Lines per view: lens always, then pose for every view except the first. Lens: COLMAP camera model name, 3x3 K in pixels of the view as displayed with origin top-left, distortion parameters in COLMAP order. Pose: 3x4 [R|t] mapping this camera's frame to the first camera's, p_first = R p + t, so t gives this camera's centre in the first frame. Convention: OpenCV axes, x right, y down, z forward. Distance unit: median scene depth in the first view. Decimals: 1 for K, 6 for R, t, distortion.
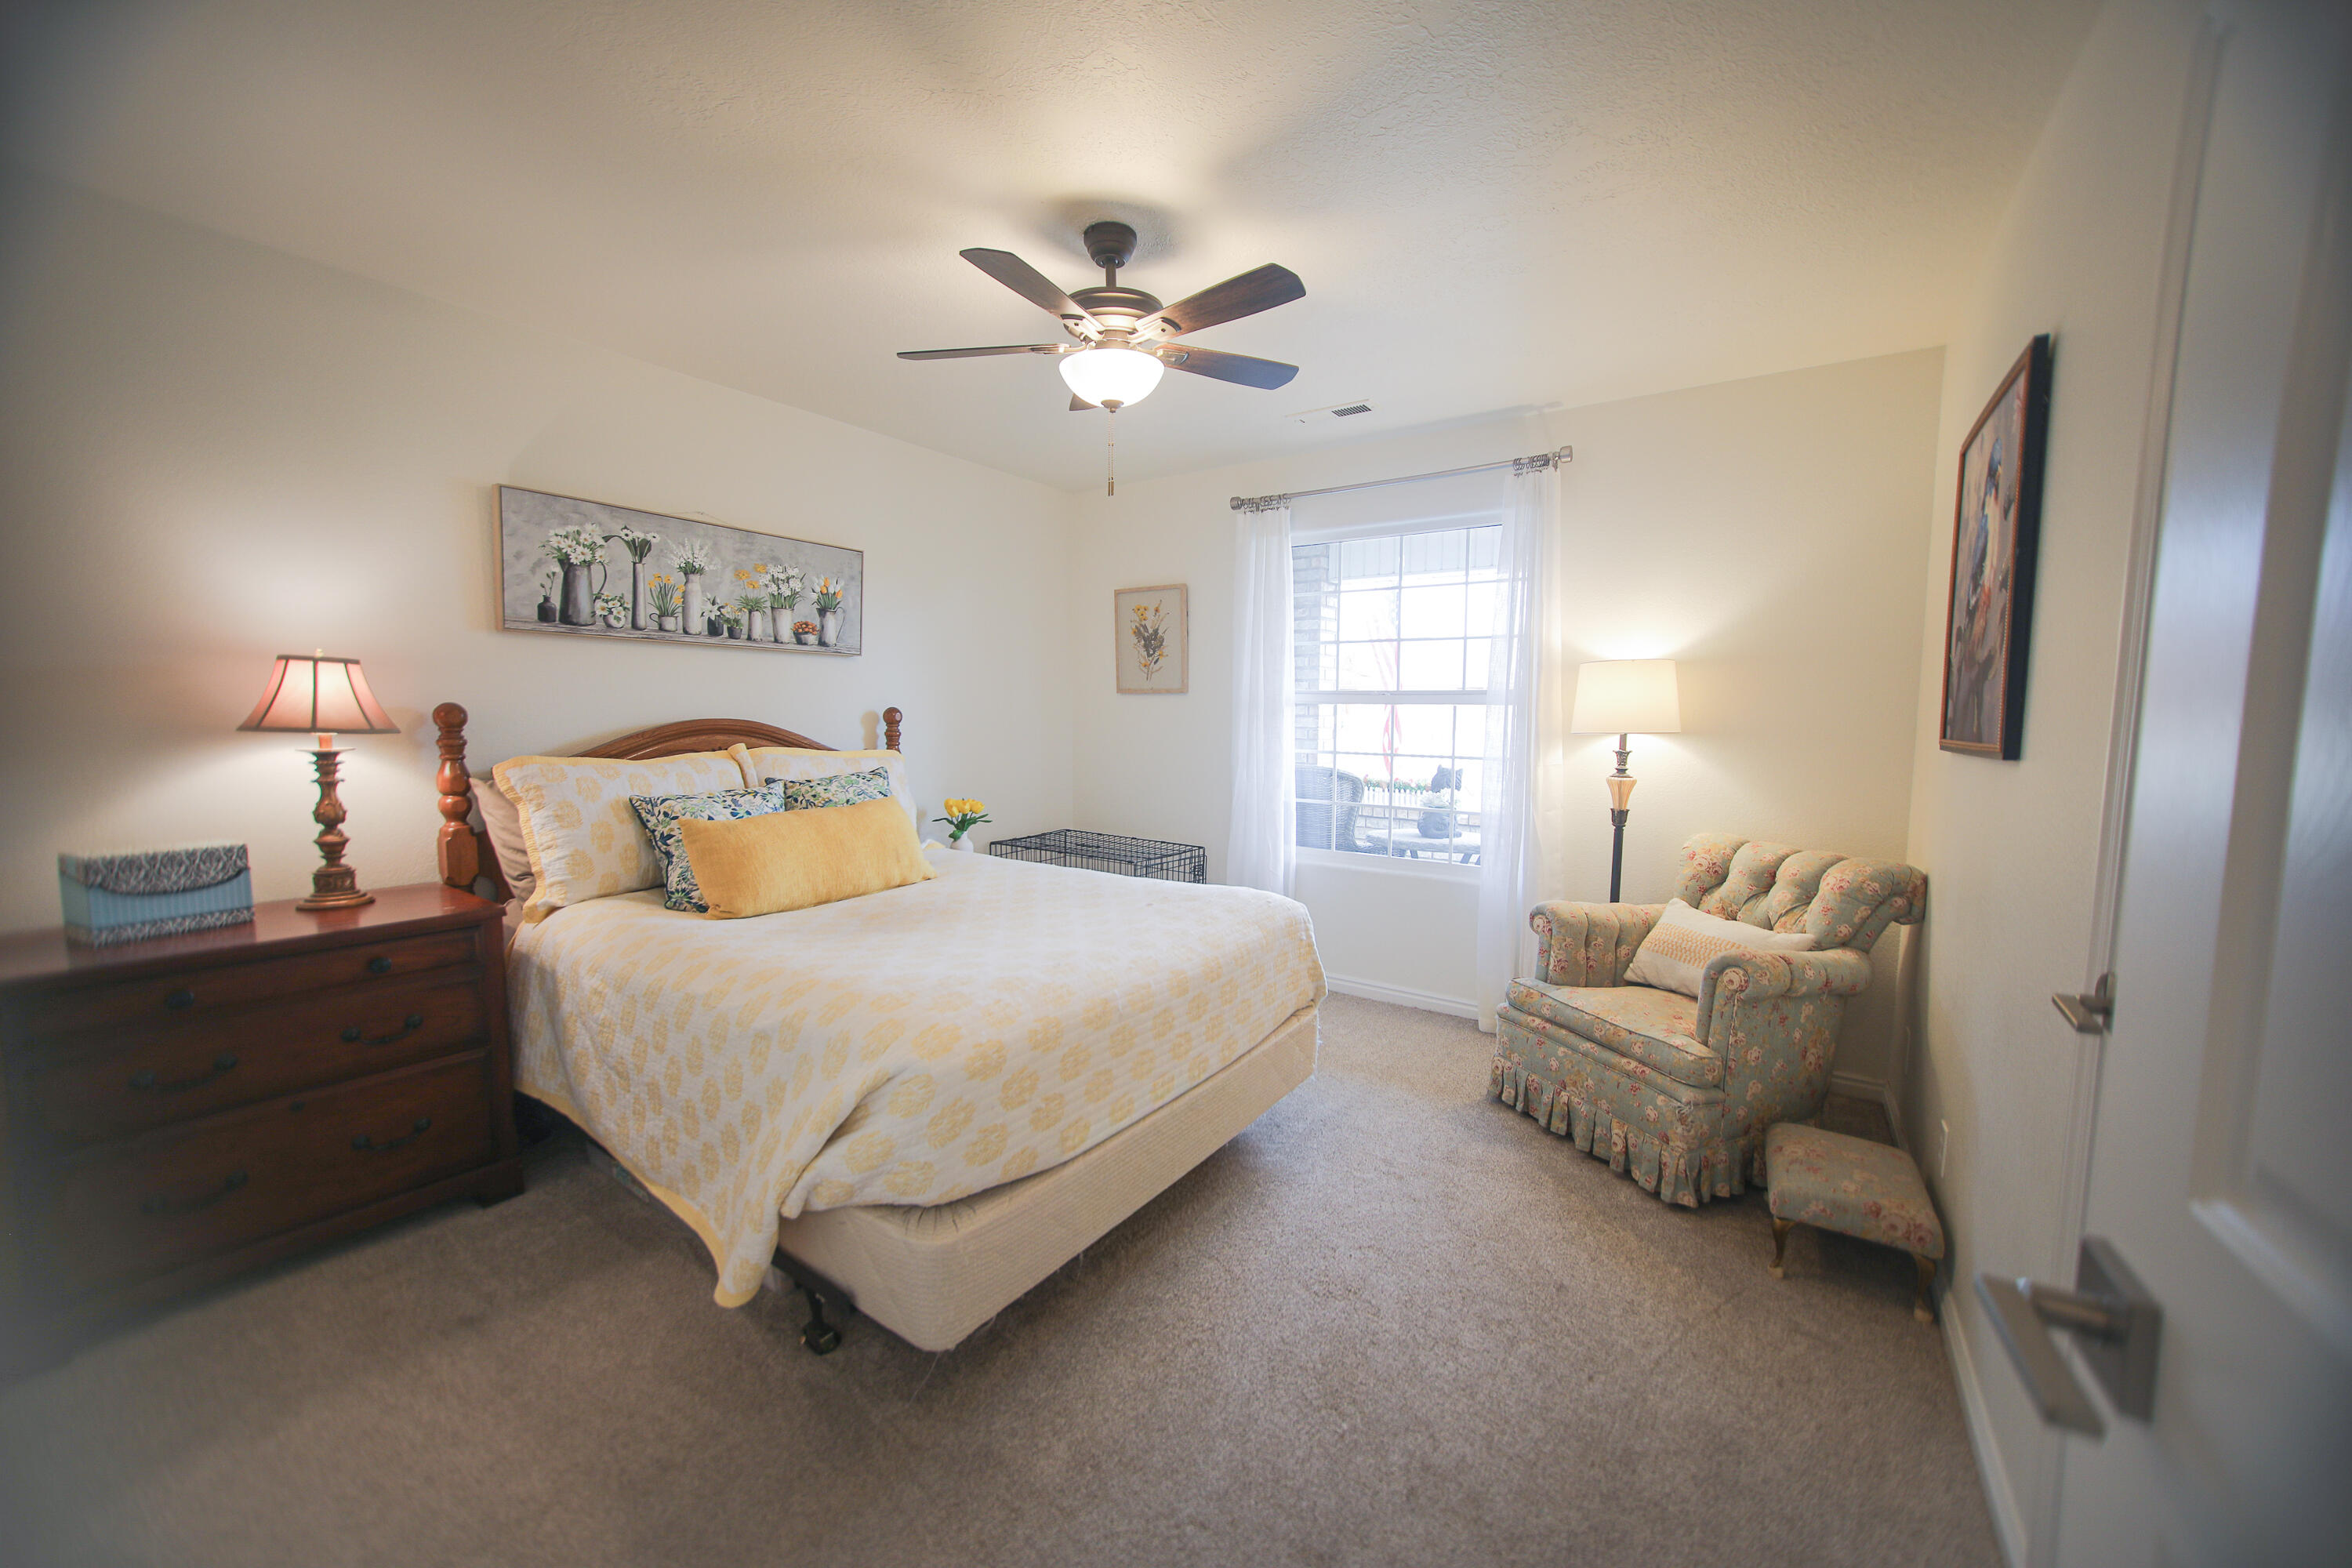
lens RADIAL K [[888.9, 0, 1163.5], [0, 888.9, 784.6], [0, 0, 1]] dist [-0.011294, 0.001284]
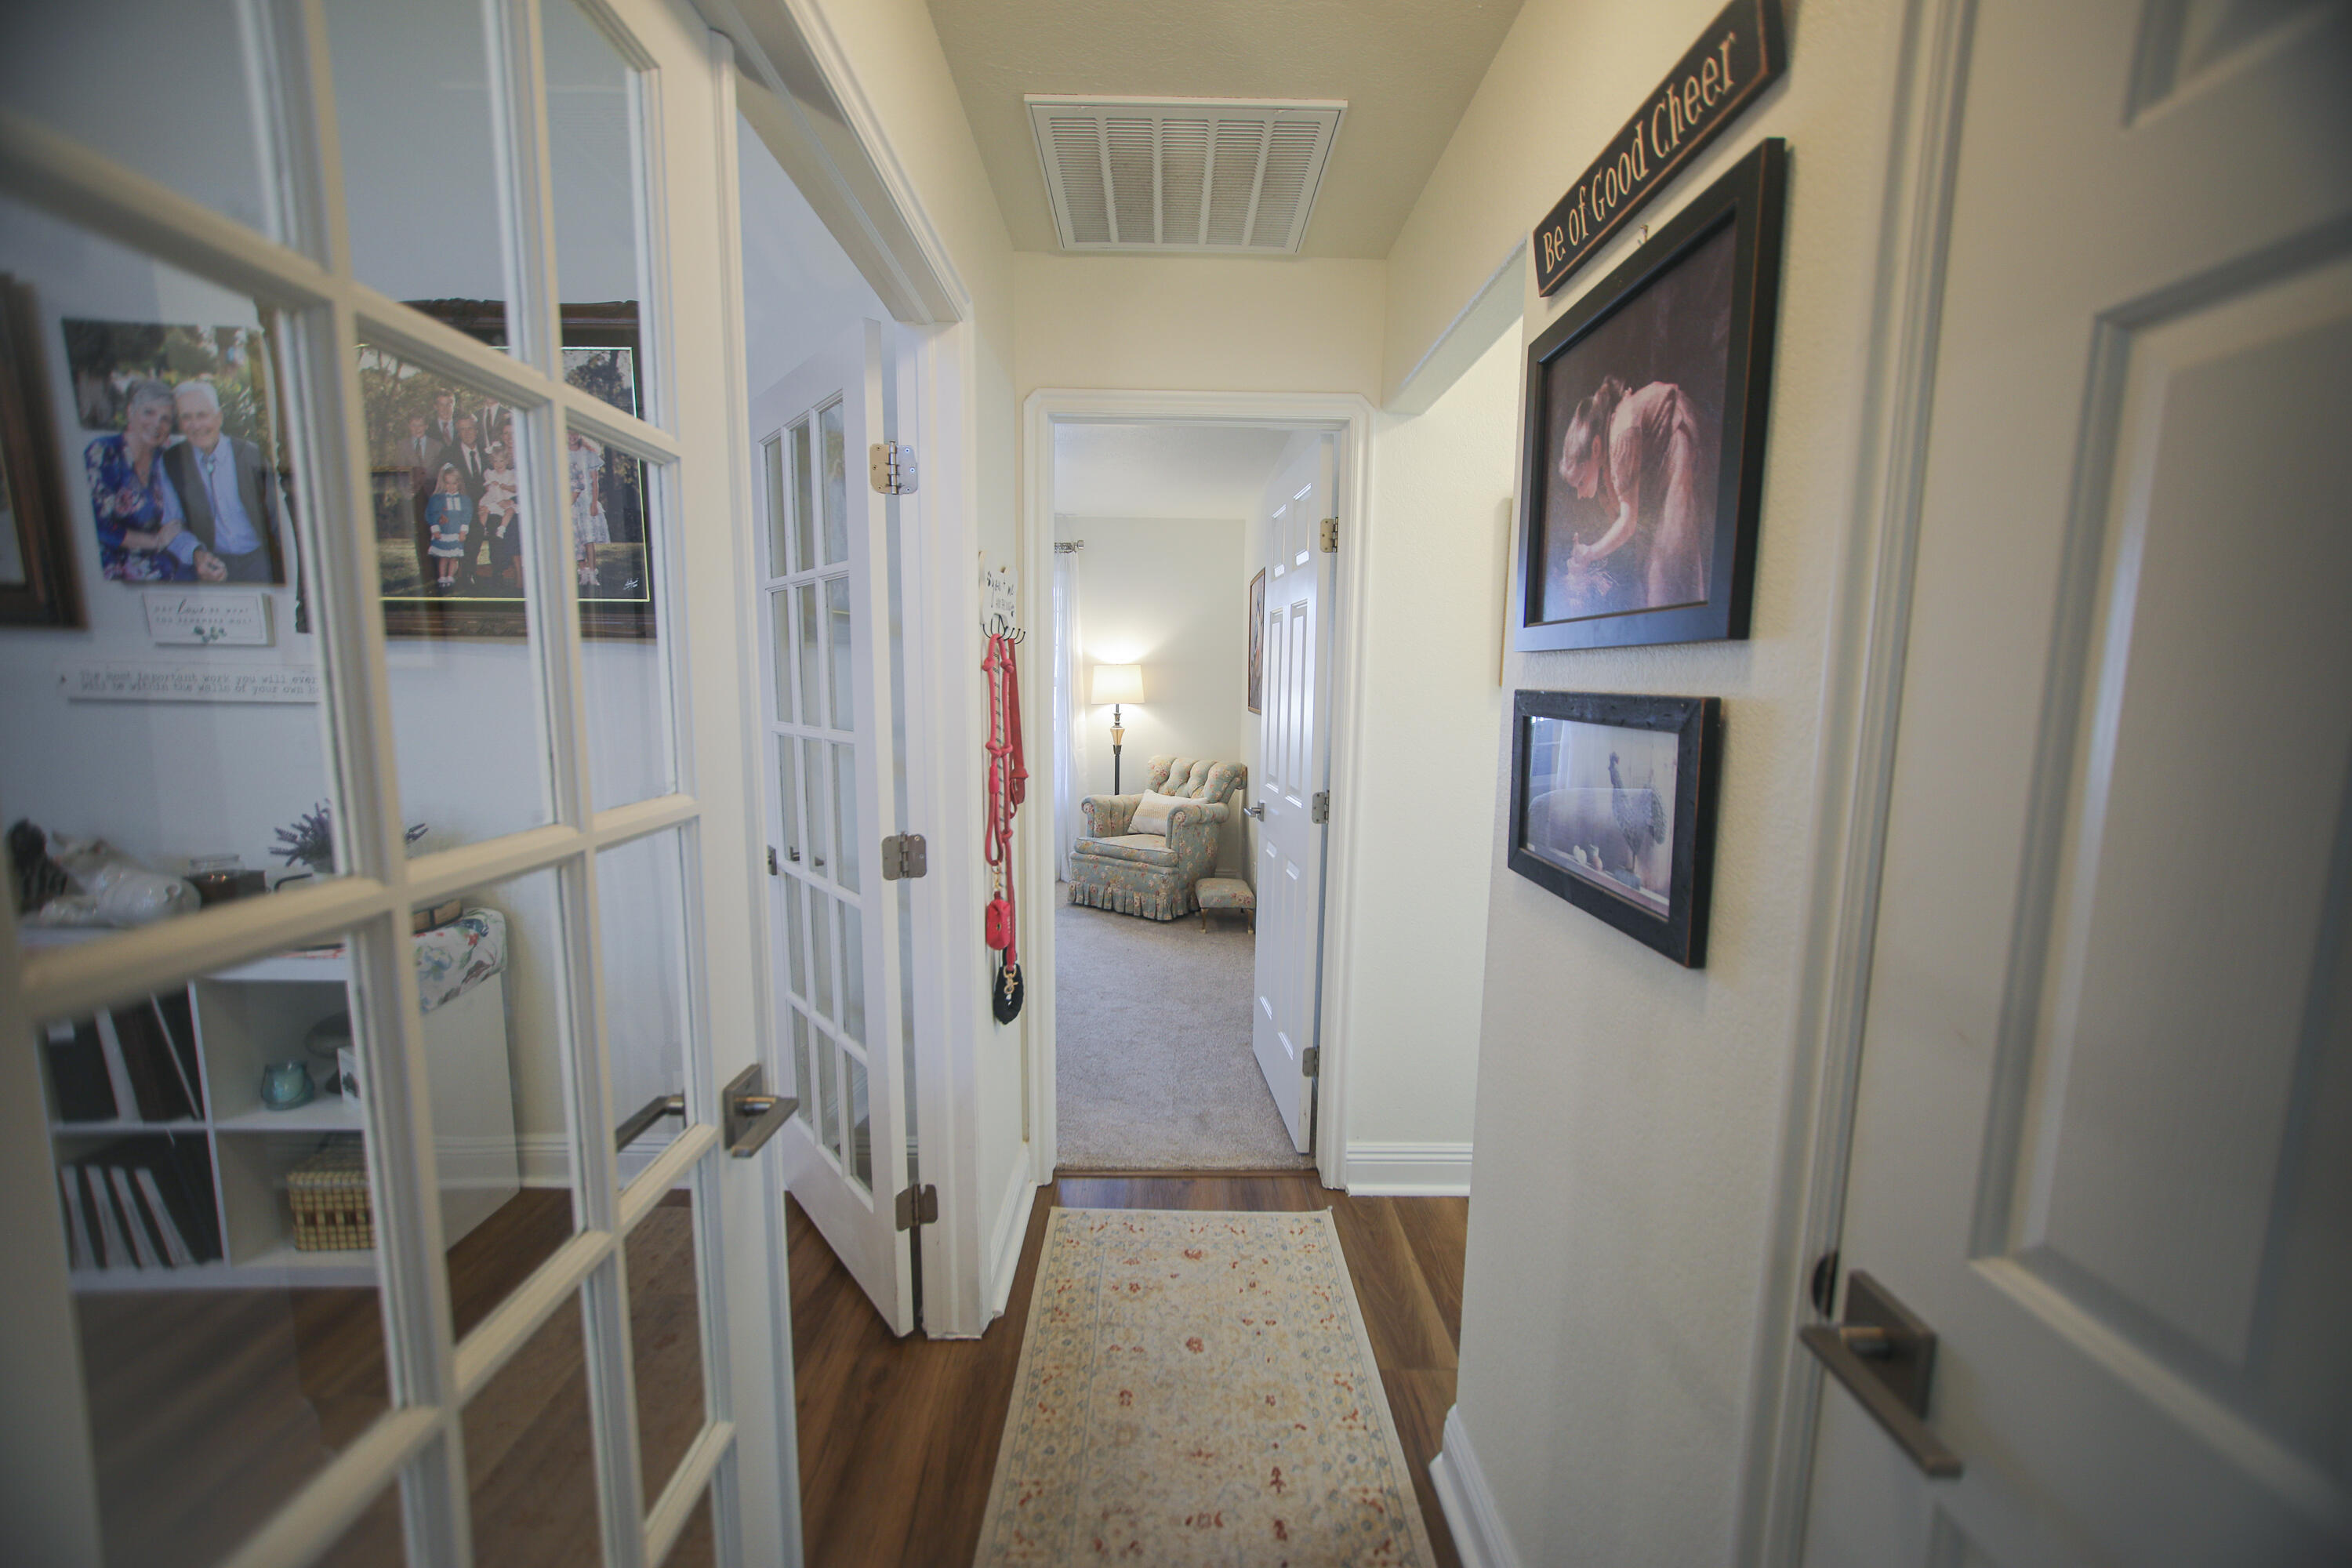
lens RADIAL K [[888.9, 0, 1176.7], [0, 888.9, 794.5], [0, 0, 1]] dist [-0.011294, 0.001284]
pose [[0.810946, -0.072447, 0.580618, -0.529388], [0.048340, 0.997208, 0.056912, 0.035728], [-0.583120, -0.018085, 0.812185, -0.650745]]
